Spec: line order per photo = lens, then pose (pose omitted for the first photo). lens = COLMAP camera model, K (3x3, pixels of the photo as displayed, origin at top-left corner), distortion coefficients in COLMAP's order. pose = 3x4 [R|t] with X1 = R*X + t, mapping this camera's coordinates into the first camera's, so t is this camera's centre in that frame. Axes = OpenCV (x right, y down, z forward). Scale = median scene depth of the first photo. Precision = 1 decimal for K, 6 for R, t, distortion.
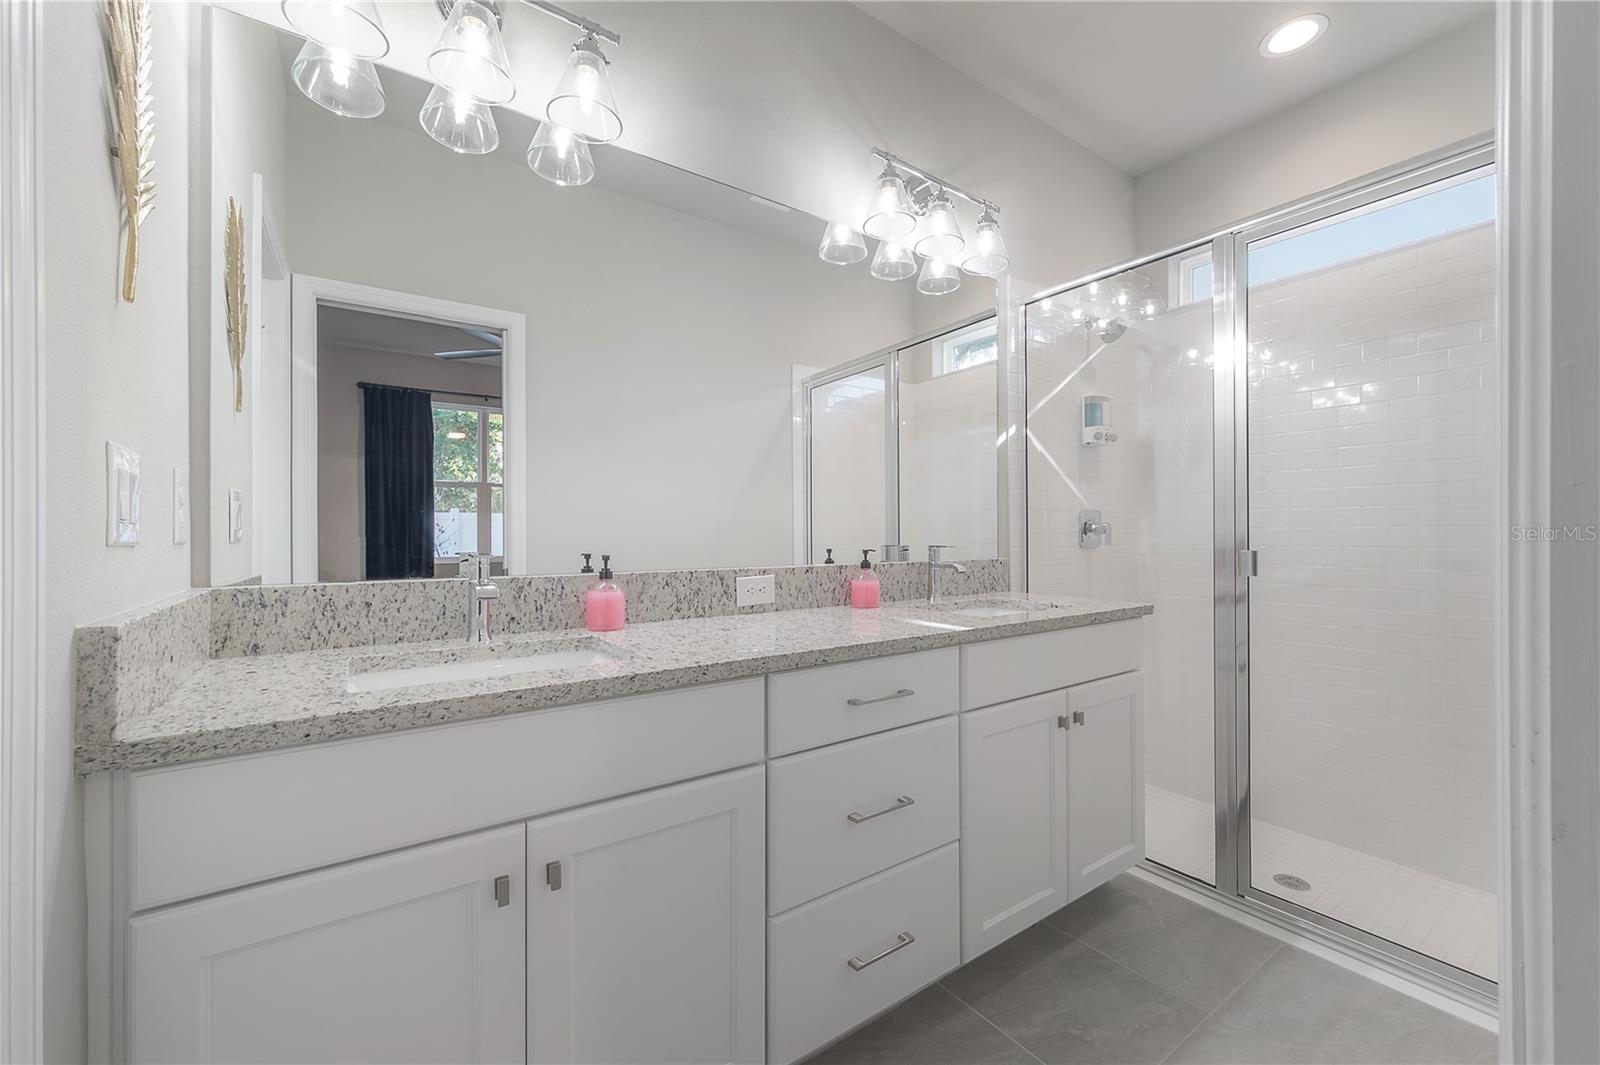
lens RADIAL K [[638.7, 0, 795.0], [0, 638.7, 533.4], [0, 0, 1]] dist [-0.002454, 0.000837]
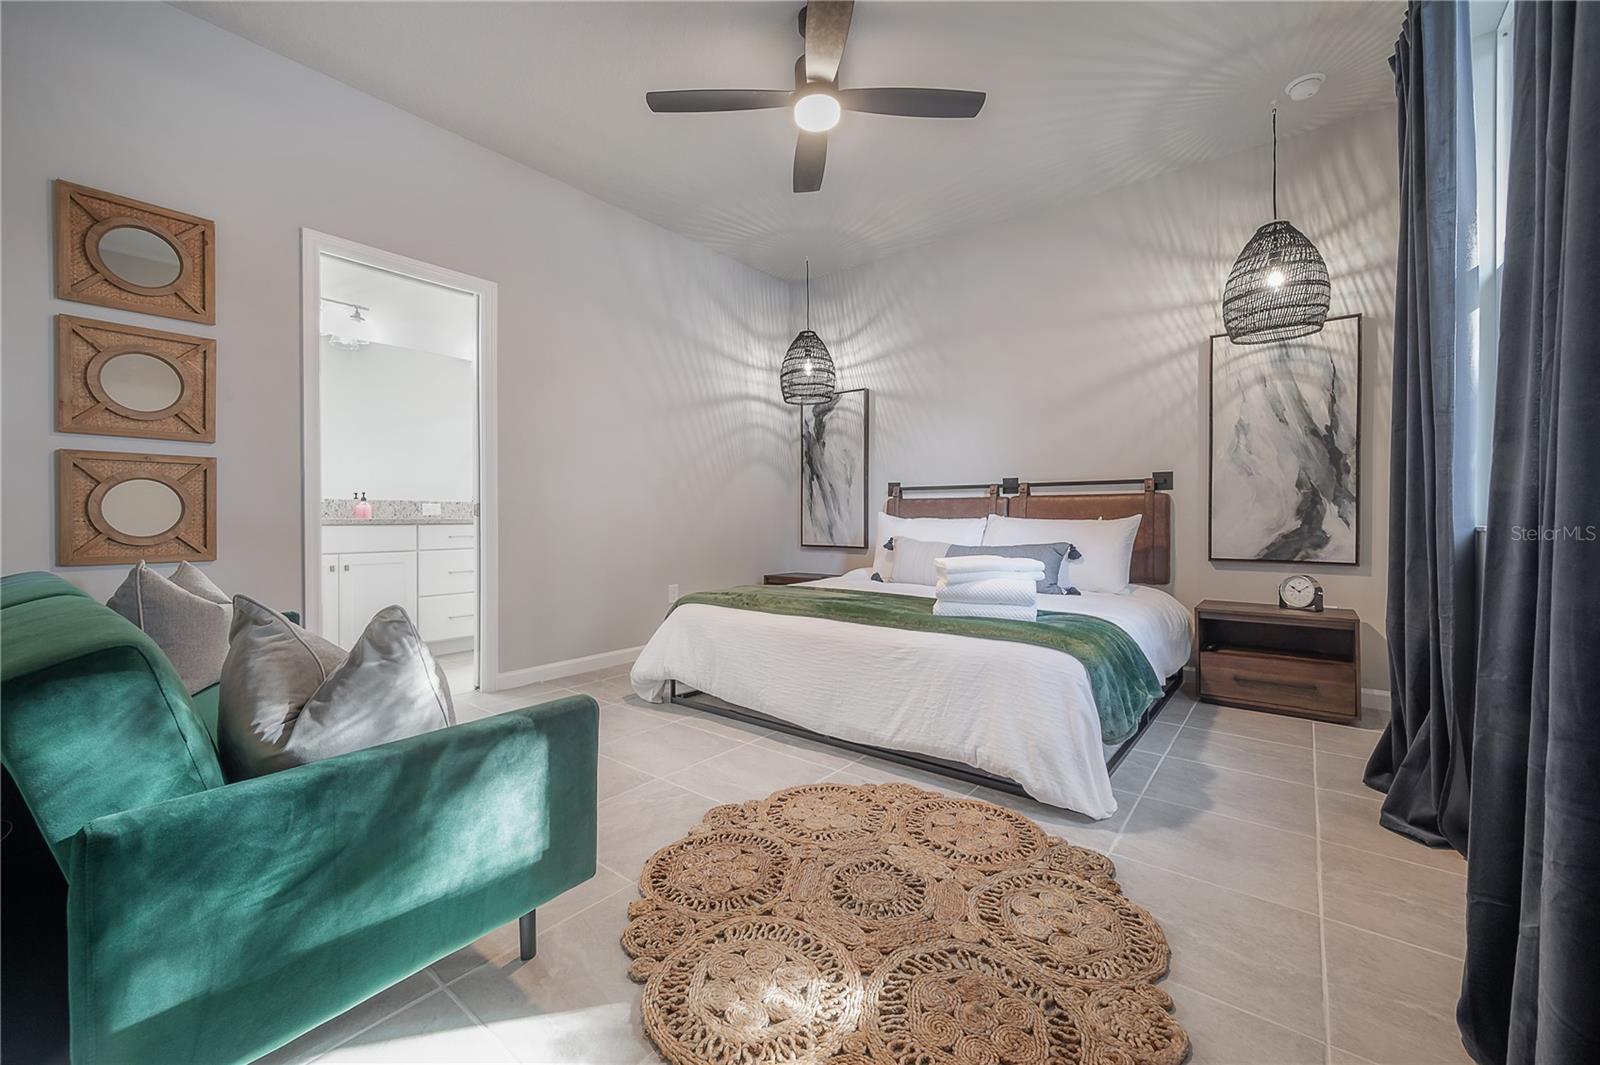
lens RADIAL K [[638.7, 0, 799.9], [0, 638.7, 526.0], [0, 0, 1]] dist [-0.002454, 0.000837]
pose [[0.957098, -0.001031, 0.289762, 0.743715], [-0.003536, 0.999878, 0.015237, 0.133218], [-0.289742, -0.015608, 0.956978, -2.296086]]
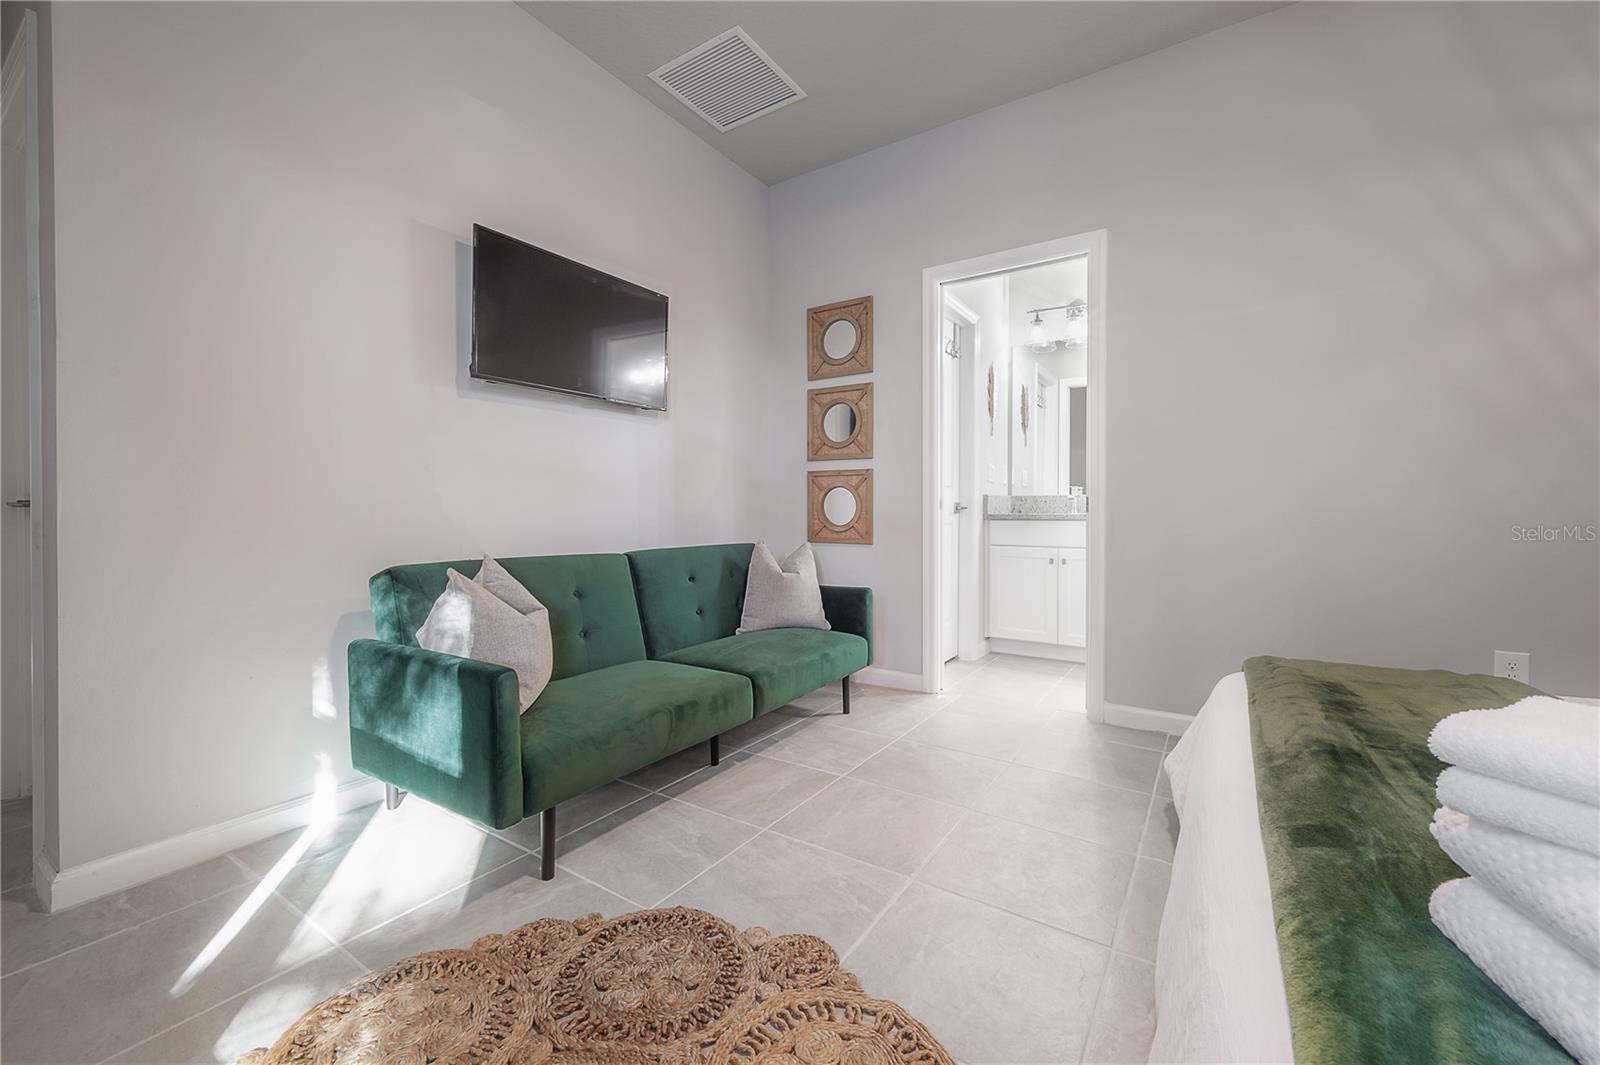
lens RADIAL K [[638.7, 0, 788.8], [0, 638.7, 512.0], [0, 0, 1]] dist [-0.002454, 0.000837]
pose [[0.361623, 0.001376, -0.932324, 1.781489], [0.000874, 0.999998, 0.001815, 0.135348], [0.932324, -0.001471, 0.361621, -1.346220]]
